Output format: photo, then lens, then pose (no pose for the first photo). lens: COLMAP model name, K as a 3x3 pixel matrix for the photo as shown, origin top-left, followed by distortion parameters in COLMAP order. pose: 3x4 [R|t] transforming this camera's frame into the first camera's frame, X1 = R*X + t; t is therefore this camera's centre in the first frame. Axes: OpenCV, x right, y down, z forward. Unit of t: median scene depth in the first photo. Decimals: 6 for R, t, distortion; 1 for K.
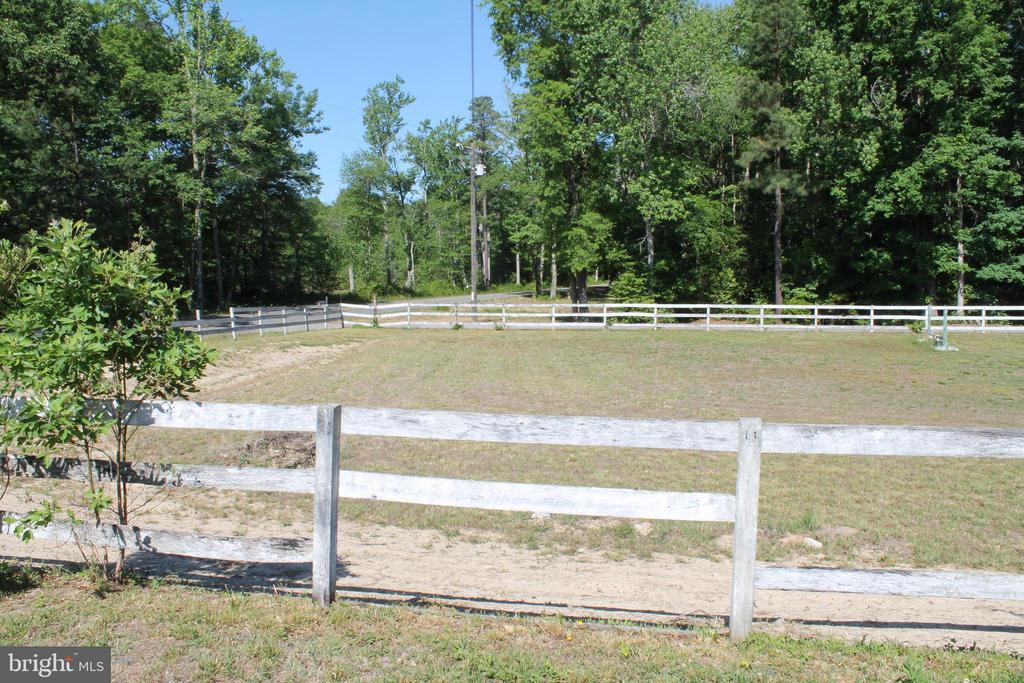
lens RADIAL K [[855.1, 0, 506.9], [0, 855.1, 343.5], [0, 0, 1]] dist [-0.168715, 0.147856]
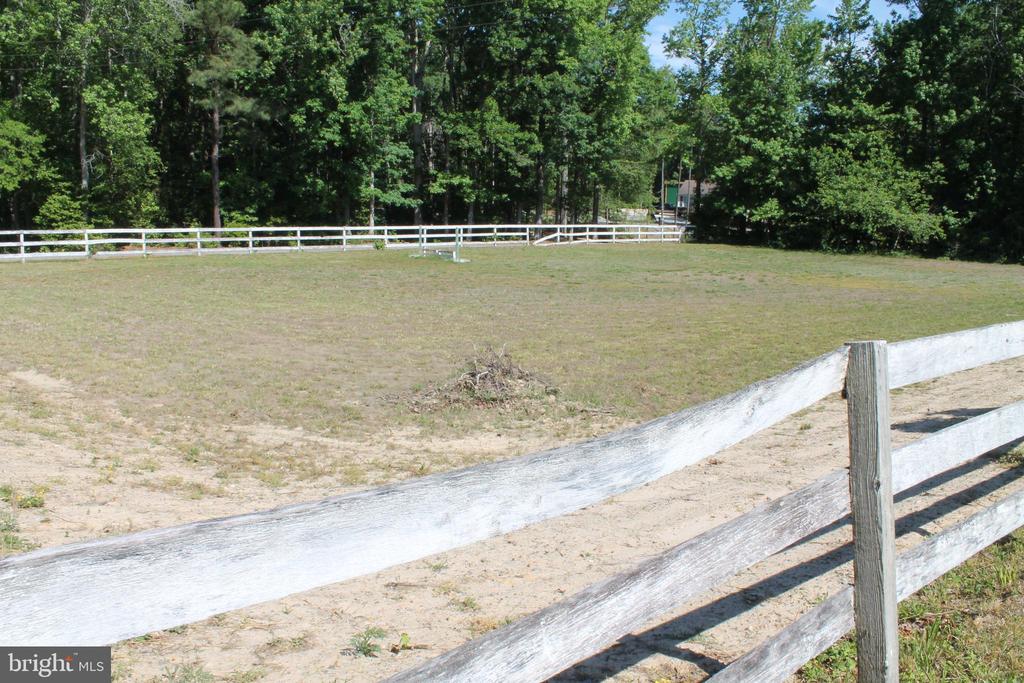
lens RADIAL K [[853.8, 0, 508.1], [0, 853.8, 343.6], [0, 0, 1]] dist [-0.166936, 0.142708]
pose [[0.604203, -0.111313, 0.789017, -0.291643], [0.040044, 0.993185, 0.109452, -0.005367], [-0.795824, -0.034536, 0.604543, 0.133068]]
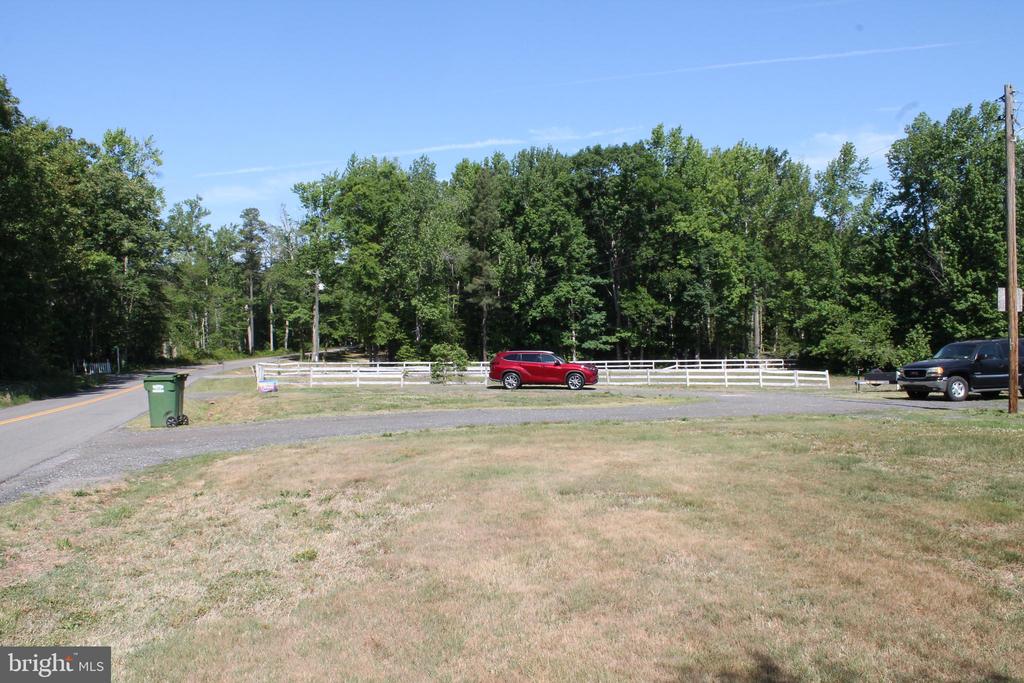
lens RADIAL K [[856.7, 0, 509.6], [0, 856.7, 344.9], [0, 0, 1]] dist [-0.176574, 0.156969]
pose [[0.924286, 0.002210, 0.381695, -0.397797], [0.025879, 0.997319, -0.068442, 0.052949], [-0.380823, 0.073138, 0.921751, -0.880725]]
